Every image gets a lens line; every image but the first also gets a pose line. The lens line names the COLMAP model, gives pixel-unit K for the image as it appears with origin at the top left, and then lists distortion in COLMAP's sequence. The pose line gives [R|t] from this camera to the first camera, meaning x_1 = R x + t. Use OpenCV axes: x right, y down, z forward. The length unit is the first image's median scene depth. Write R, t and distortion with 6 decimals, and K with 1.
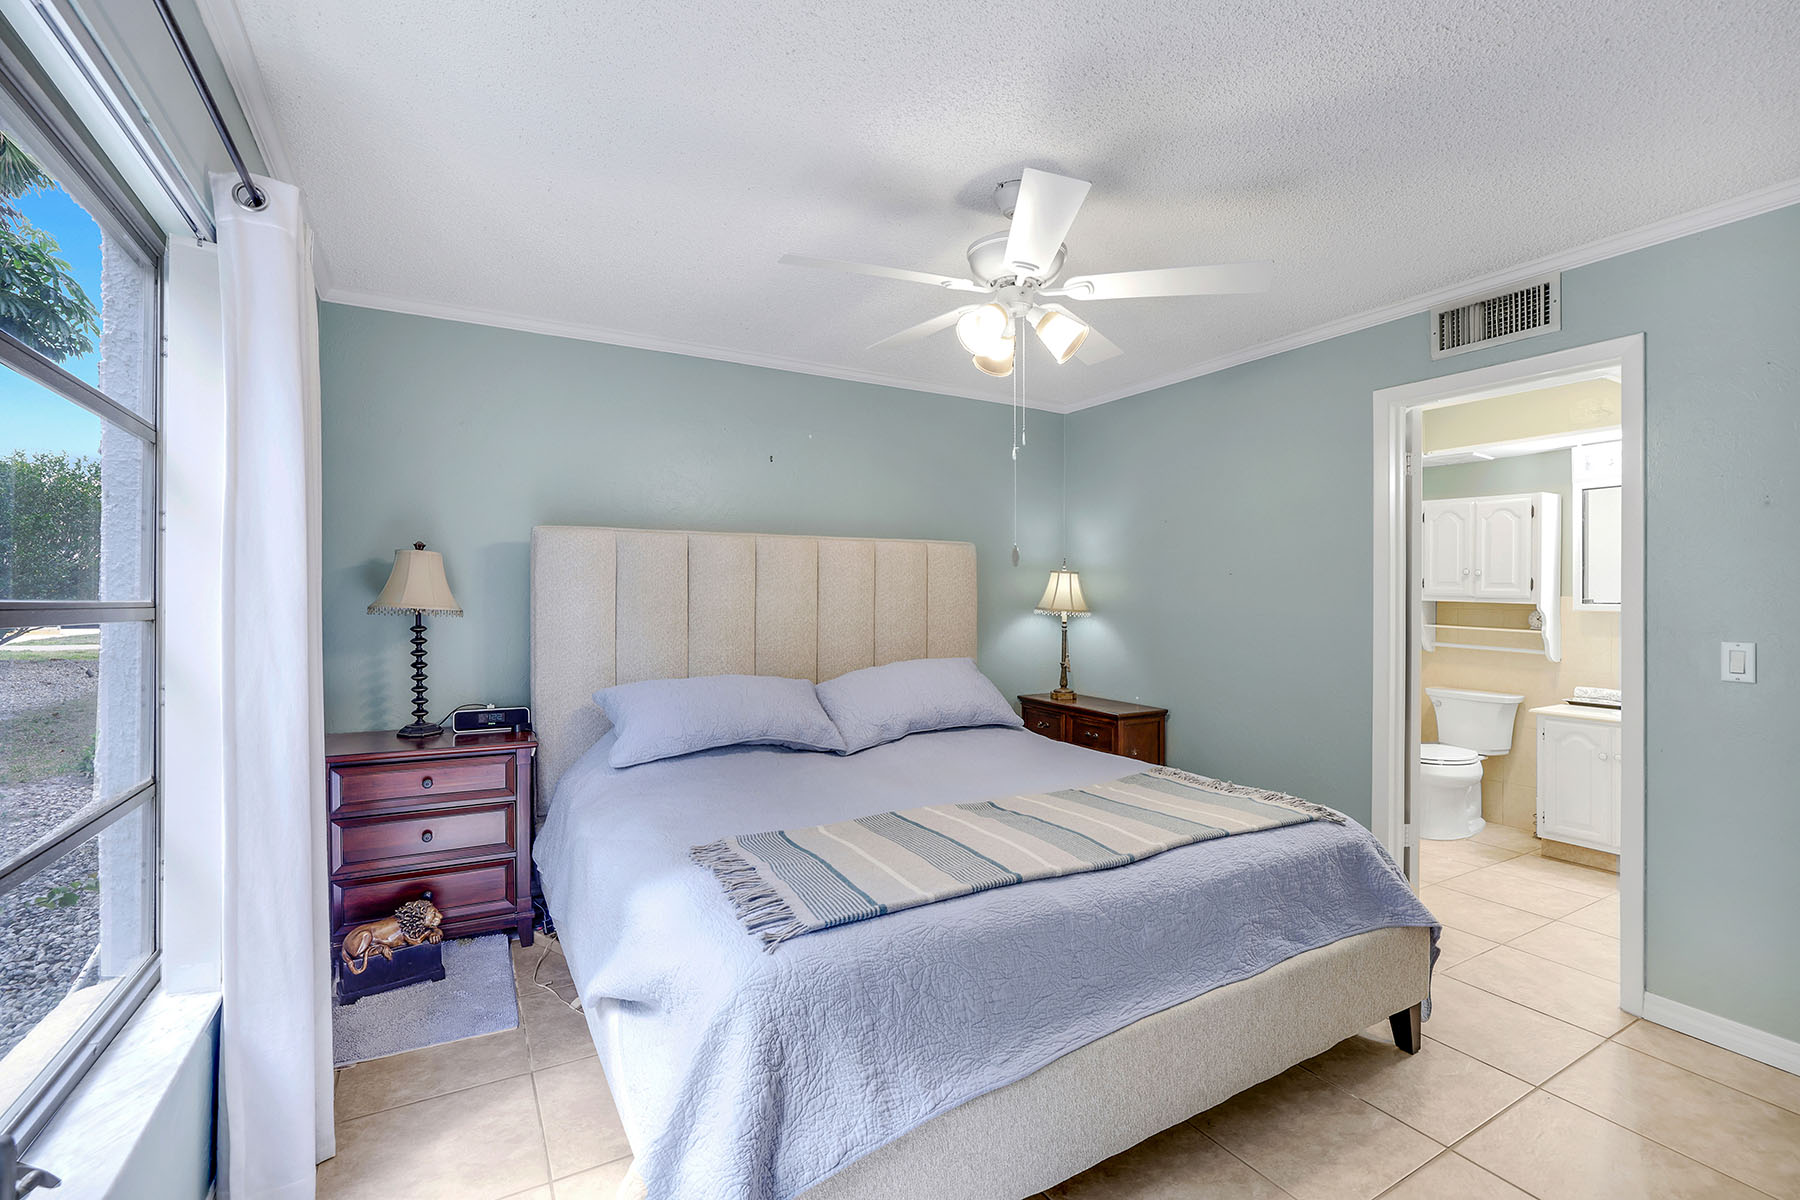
lens RADIAL K [[798.9, 0, 894.3], [0, 798.9, 593.2], [0, 0, 1]] dist [-0.044772, 0.021192]
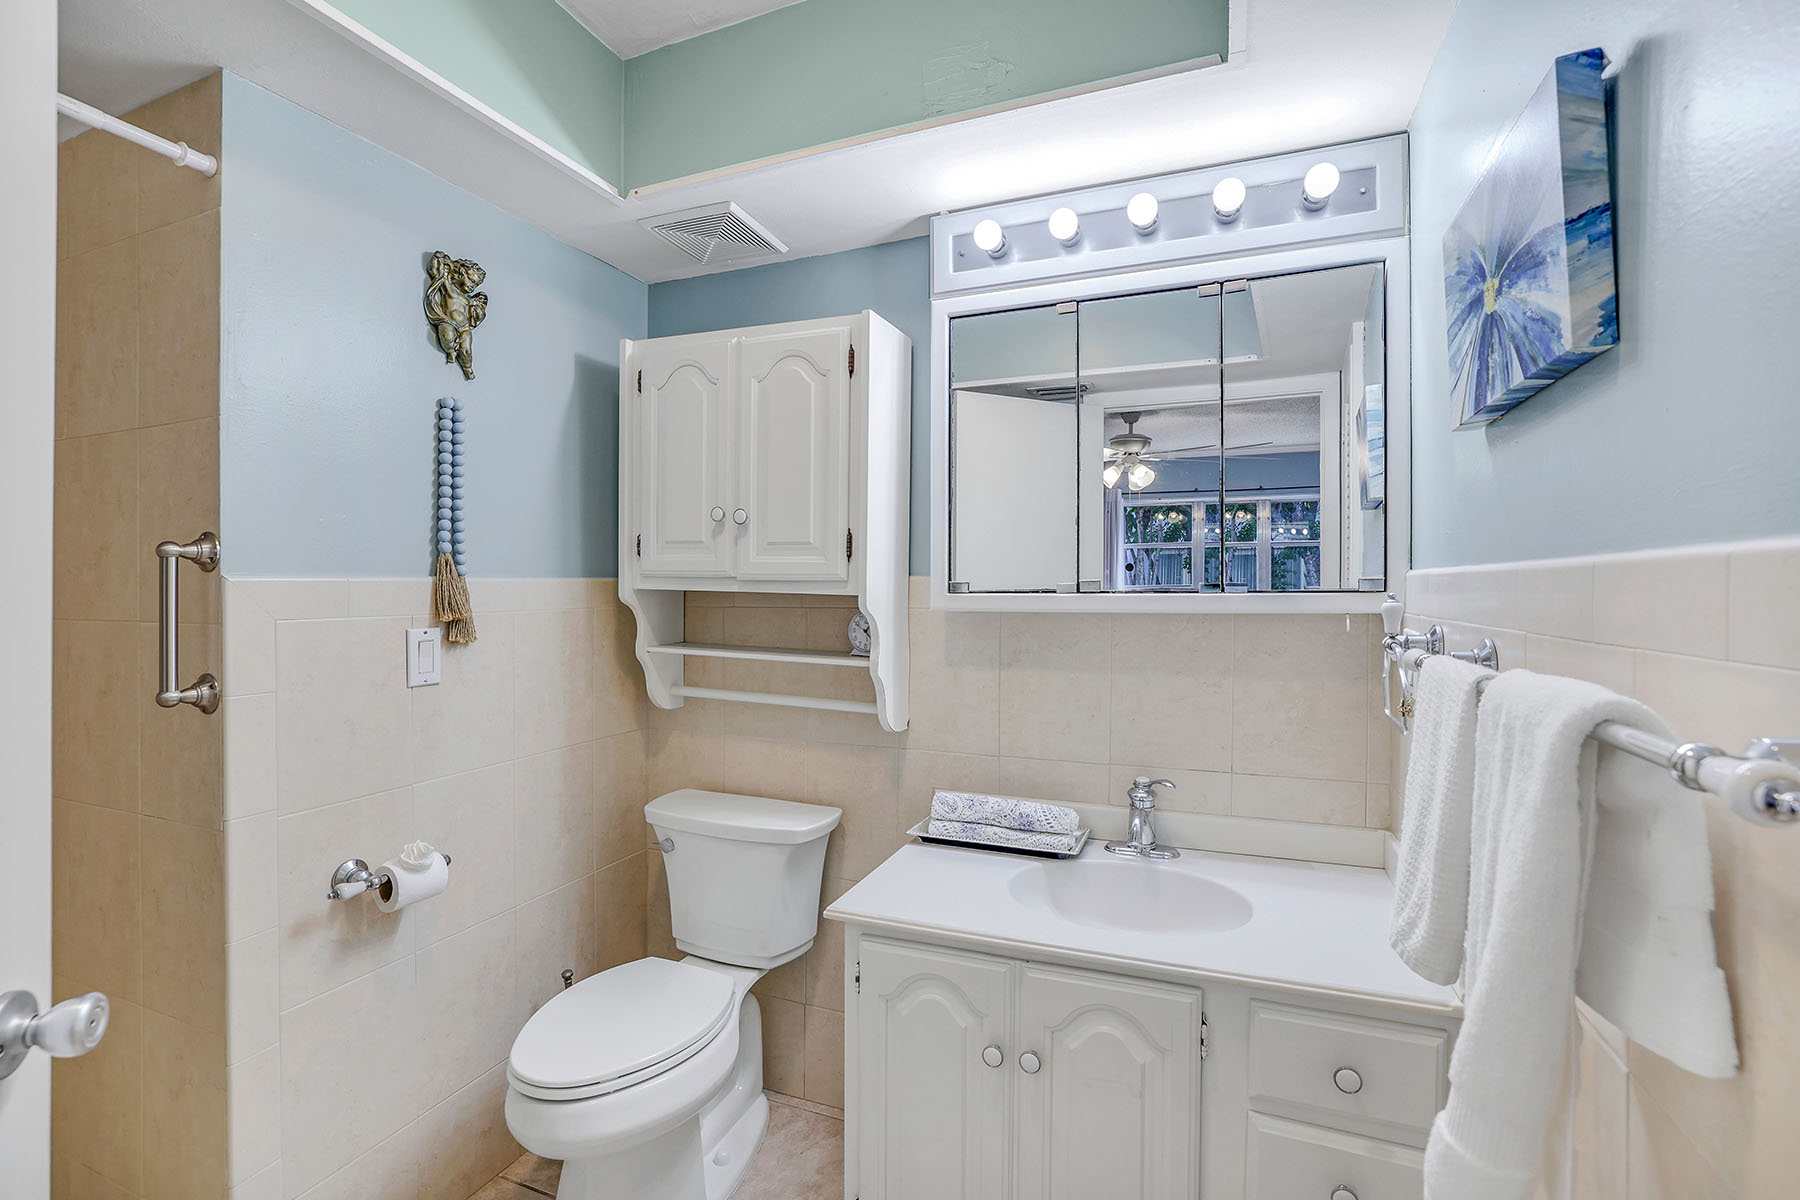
lens RADIAL K [[798.9, 0, 894.3], [0, 798.9, 593.2], [0, 0, 1]] dist [-0.044772, 0.021192]
pose [[0.794919, 0.005422, 0.606691, 0.585671], [0.000370, 0.999956, -0.009421, 0.017064], [-0.606715, 0.007714, 0.794882, 0.662466]]
